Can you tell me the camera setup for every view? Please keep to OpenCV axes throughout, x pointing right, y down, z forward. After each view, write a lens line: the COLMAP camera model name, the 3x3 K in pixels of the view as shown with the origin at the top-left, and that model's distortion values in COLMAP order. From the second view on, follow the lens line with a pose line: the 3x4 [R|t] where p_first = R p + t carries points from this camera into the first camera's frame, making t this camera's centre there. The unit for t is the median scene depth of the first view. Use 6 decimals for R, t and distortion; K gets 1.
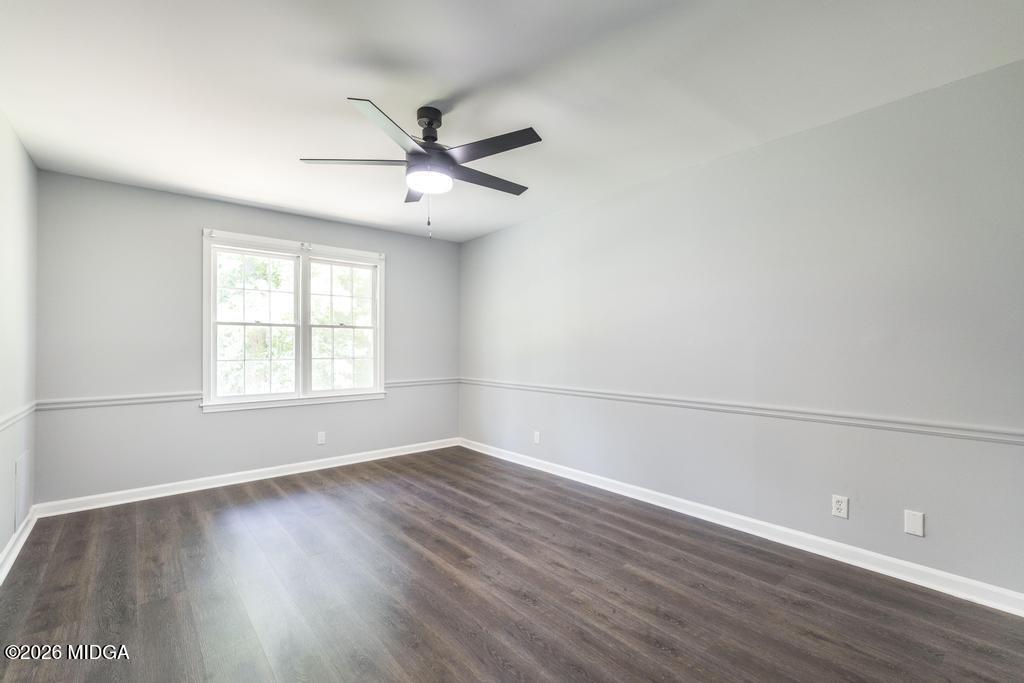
lens RADIAL K [[442.7, 0, 511.3], [0, 442.7, 341.9], [0, 0, 1]] dist [0.002930, -0.000043]
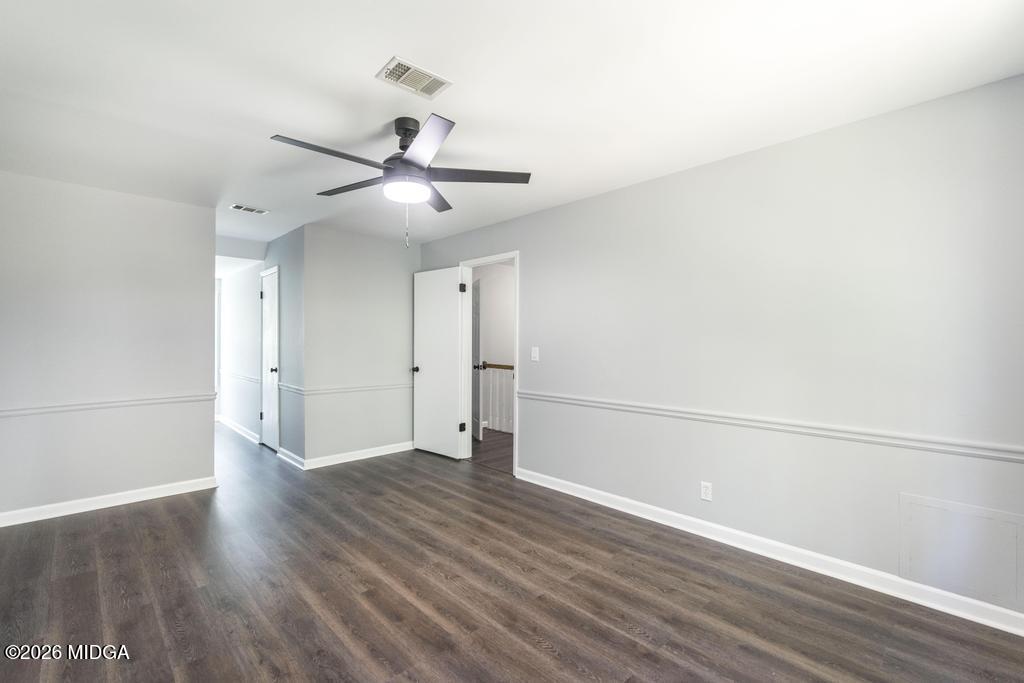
lens RADIAL K [[442.7, 0, 510.0], [0, 442.7, 343.5], [0, 0, 1]] dist [0.002930, -0.000043]
pose [[-0.996601, 0.001185, -0.082374, -0.325681], [0.001683, 0.999981, -0.005974, -0.018894], [0.082365, -0.006093, -0.996584, 1.978474]]
